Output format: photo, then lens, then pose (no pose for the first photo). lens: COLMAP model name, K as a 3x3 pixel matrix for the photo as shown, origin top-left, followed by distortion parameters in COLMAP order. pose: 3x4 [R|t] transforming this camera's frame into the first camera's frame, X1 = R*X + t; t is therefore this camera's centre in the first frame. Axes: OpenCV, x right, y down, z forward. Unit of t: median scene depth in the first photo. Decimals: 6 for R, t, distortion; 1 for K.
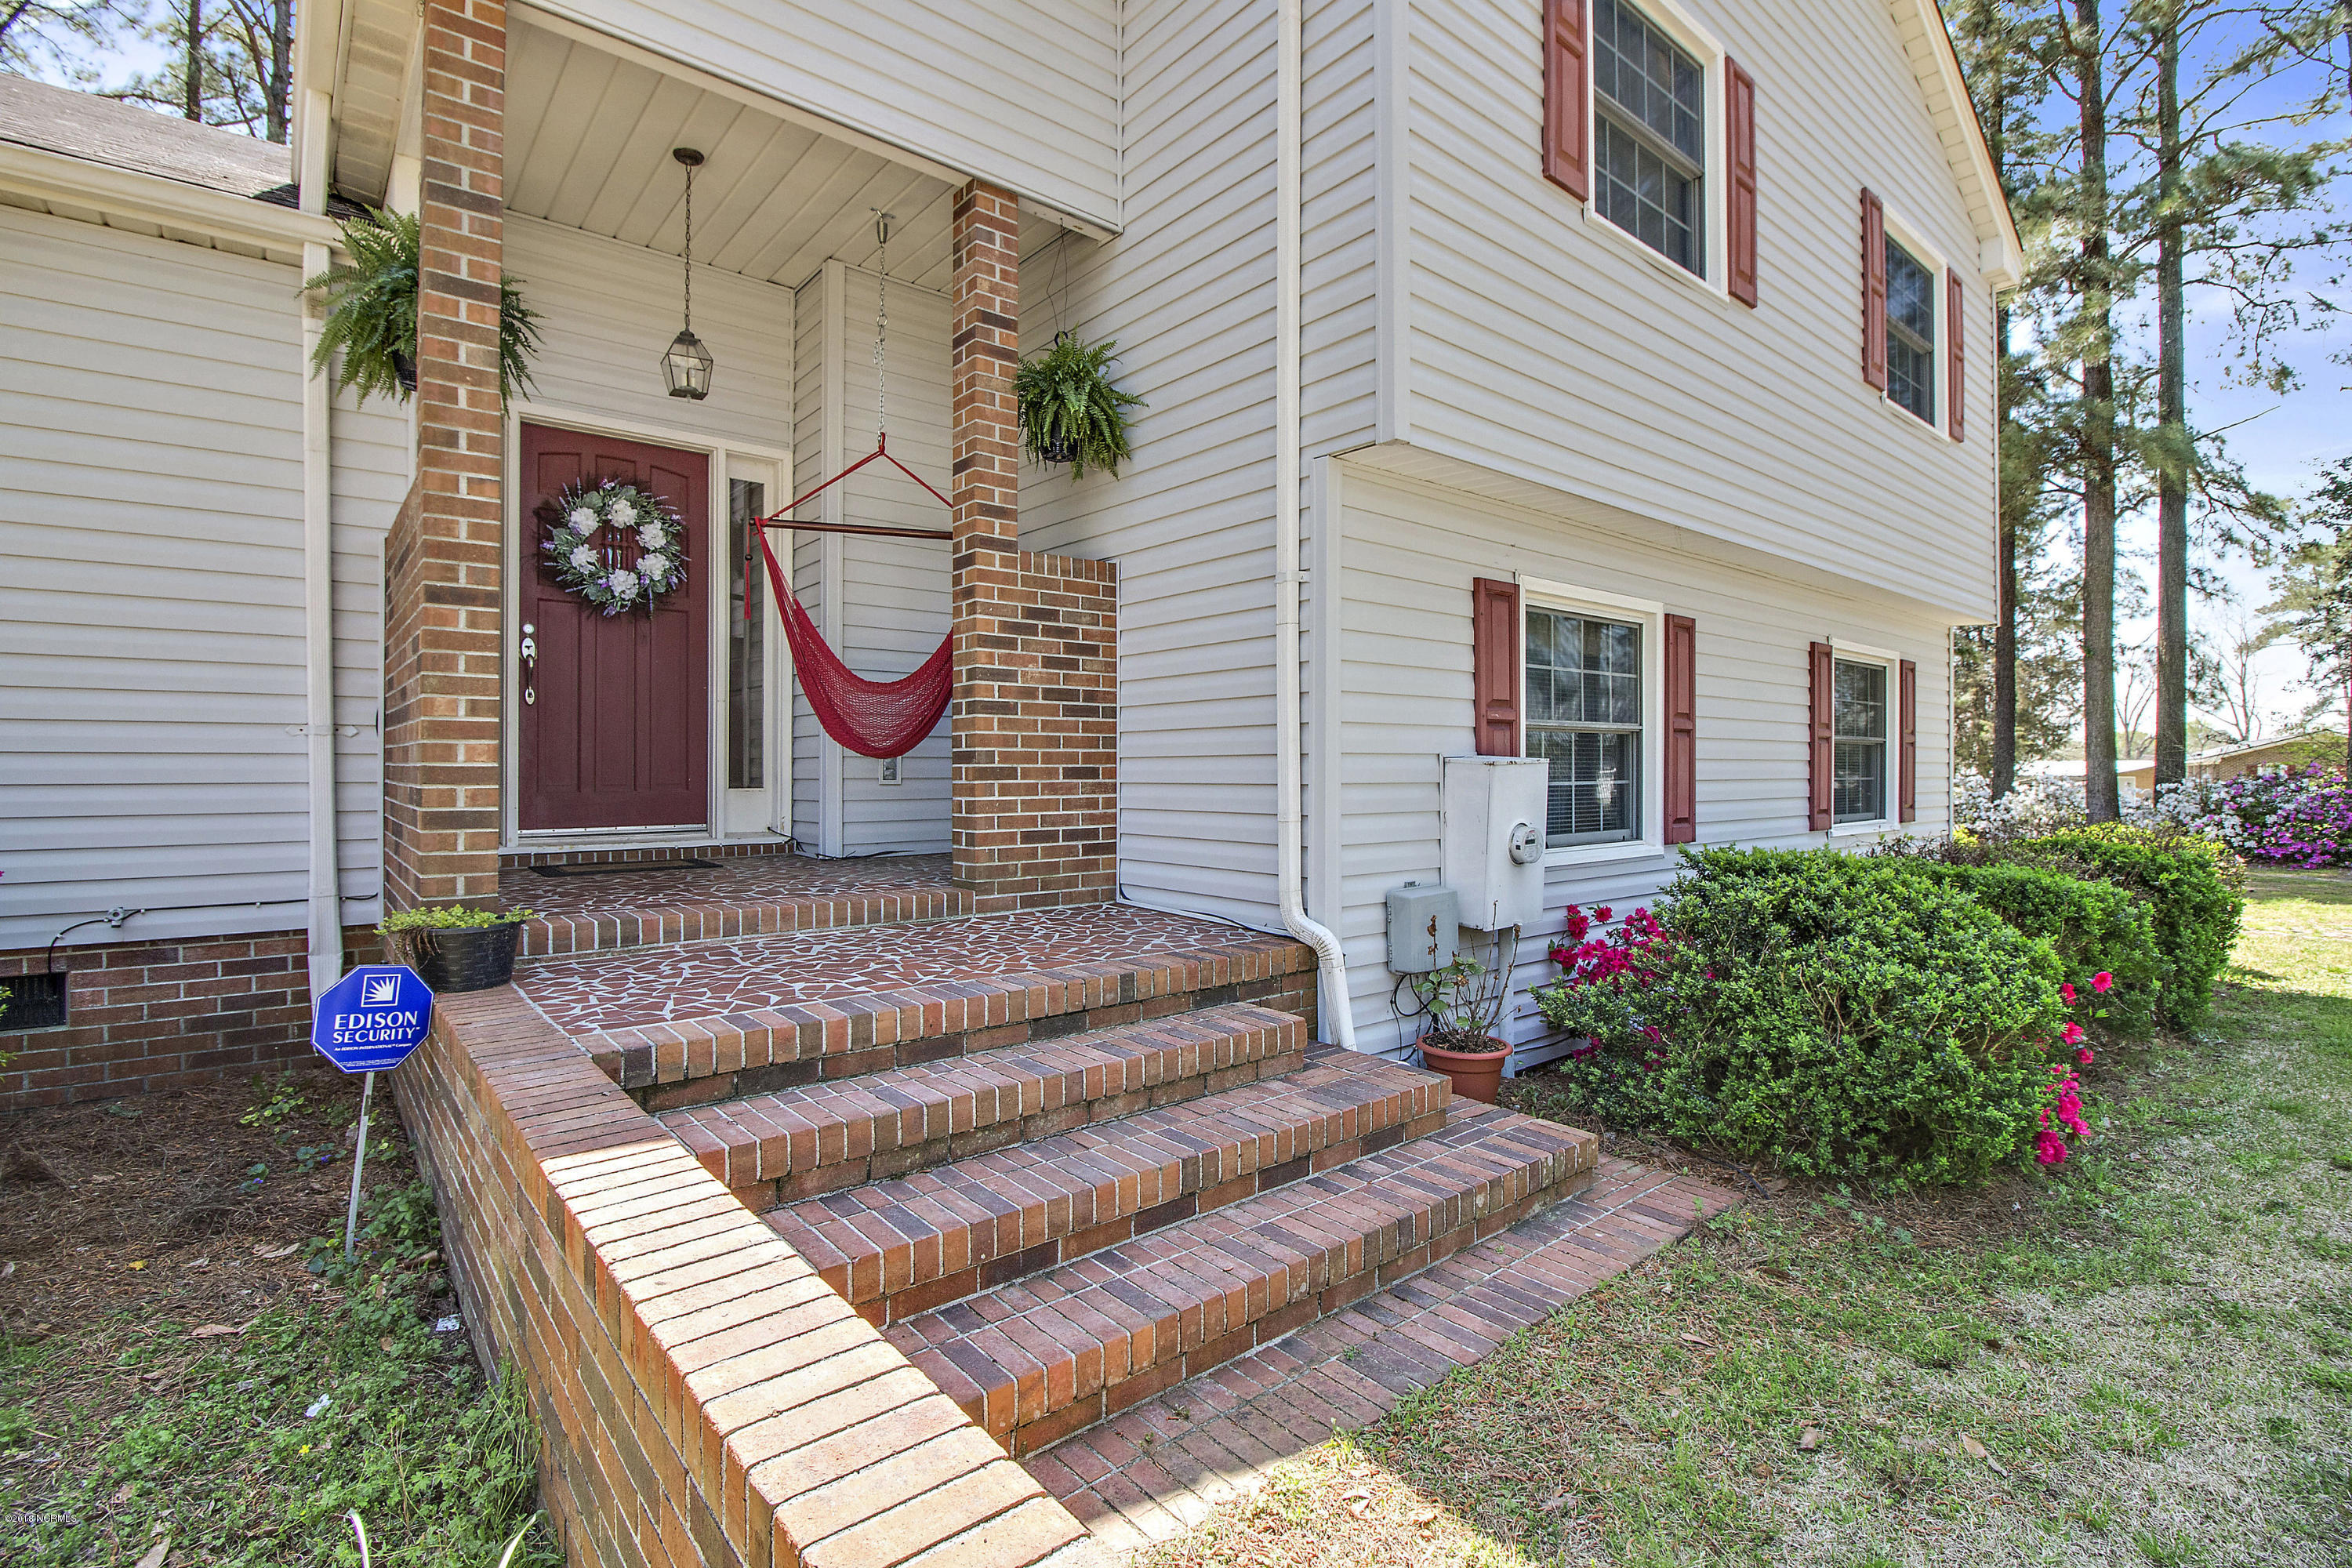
lens RADIAL K [[1093.0, 0, 1176.0], [0, 1093.0, 784.0], [0, 0, 1]] dist [-0.023017, -0.000073]
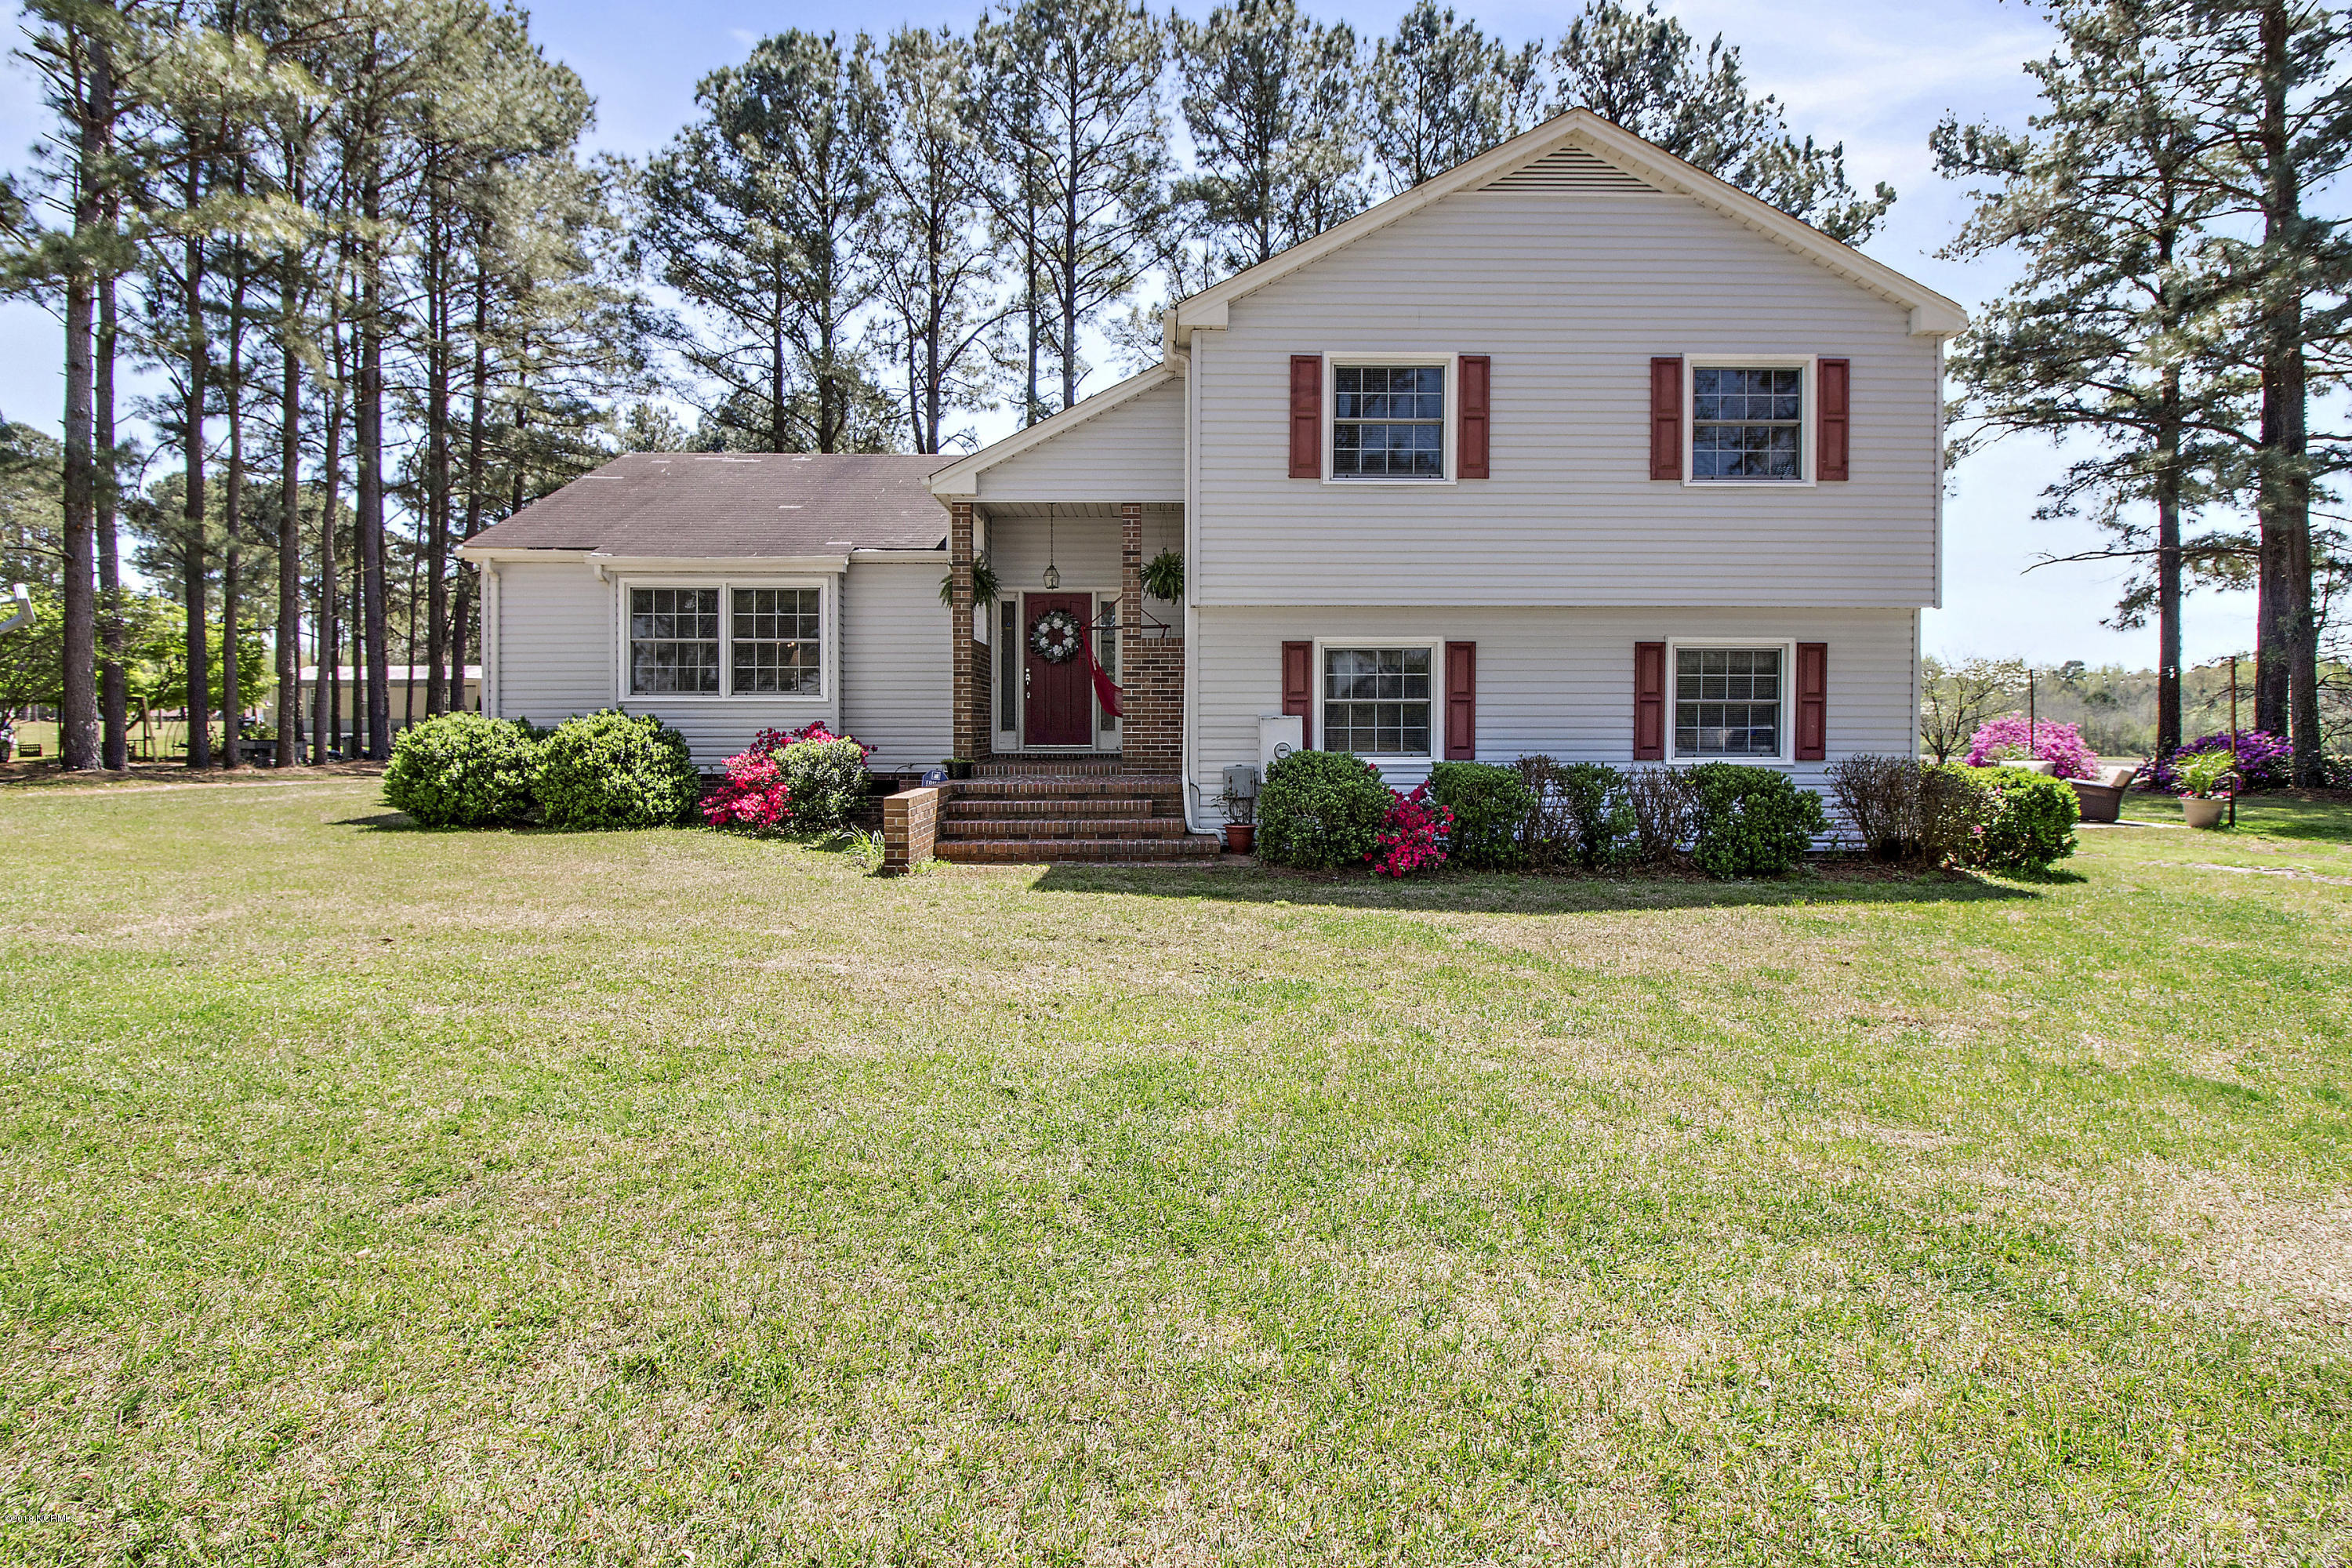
lens RADIAL K [[1093.0, 0, 1176.0], [0, 1093.0, 784.0], [0, 0, 1]] dist [-0.023017, -0.000073]
pose [[0.787499, 0.031600, -0.615505, 1.355252], [-0.007235, 0.999090, 0.042037, 0.022169], [0.616273, -0.028651, 0.787011, -0.904247]]
